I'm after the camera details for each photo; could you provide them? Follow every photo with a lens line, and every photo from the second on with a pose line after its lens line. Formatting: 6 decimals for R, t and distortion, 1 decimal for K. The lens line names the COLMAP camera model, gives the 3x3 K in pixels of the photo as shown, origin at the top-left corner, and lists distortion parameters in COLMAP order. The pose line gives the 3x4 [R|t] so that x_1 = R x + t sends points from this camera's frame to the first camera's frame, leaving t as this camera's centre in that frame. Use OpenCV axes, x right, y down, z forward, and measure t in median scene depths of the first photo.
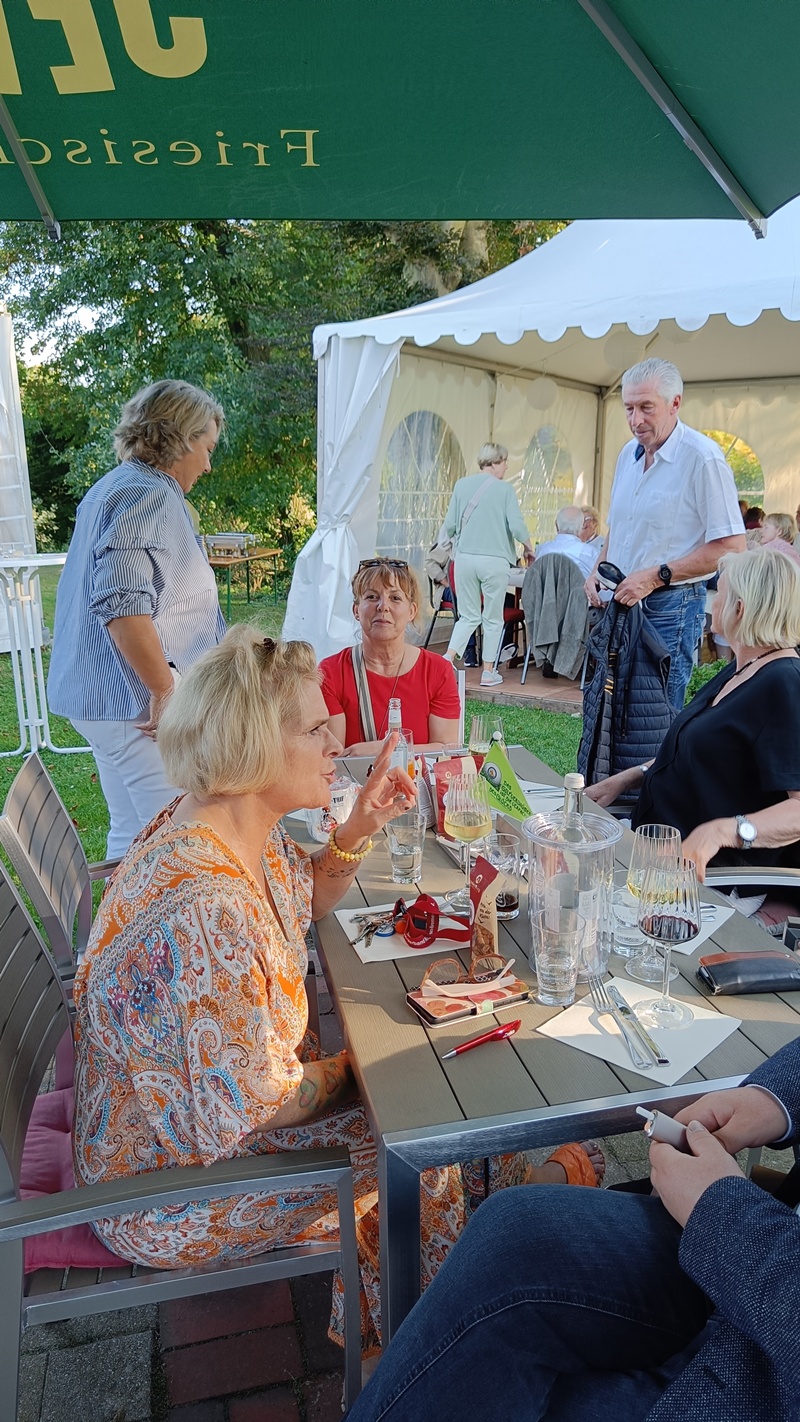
lens RADIAL K [[980.5, 0, 444.6], [0, 980.5, 714.6], [0, 0, 1]] dist [0.002388, 0.002953]
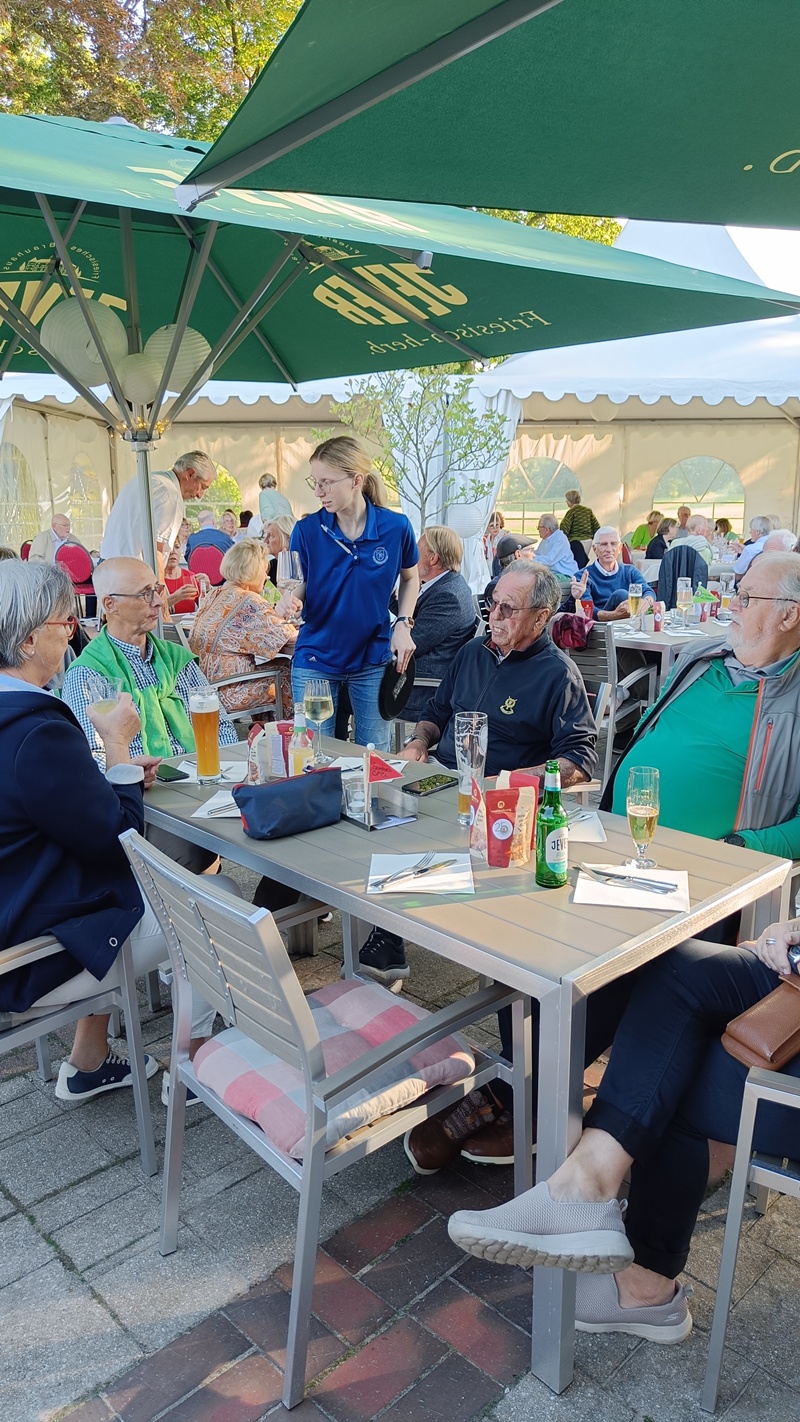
lens RADIAL K [[980.5, 0, 410.6], [0, 980.5, 705.3], [0, 0, 1]] dist [0.002388, 0.002953]
pose [[0.860469, -0.108869, 0.497735, -1.415507], [0.119609, 0.992767, 0.010371, 0.544792], [-0.495264, 0.050609, 0.867267, -2.311964]]
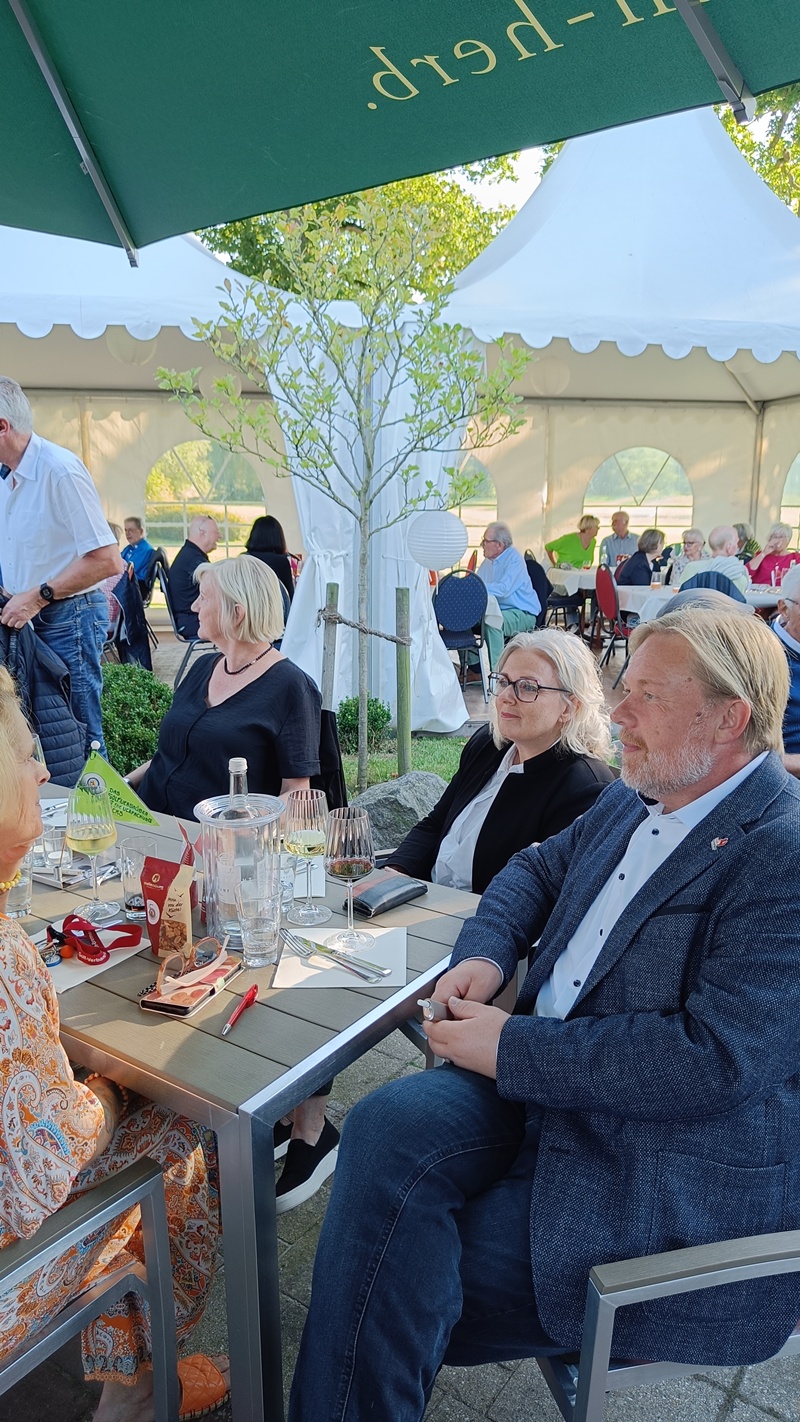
lens RADIAL K [[980.5, 0, 423.2], [0, 980.5, 716.2], [0, 0, 1]] dist [0.002388, 0.002953]
pose [[0.742511, -0.144623, 0.654035, -0.450548], [0.149934, 0.987523, 0.048150, -0.008932], [-0.652838, 0.062310, 0.754930, 0.028852]]
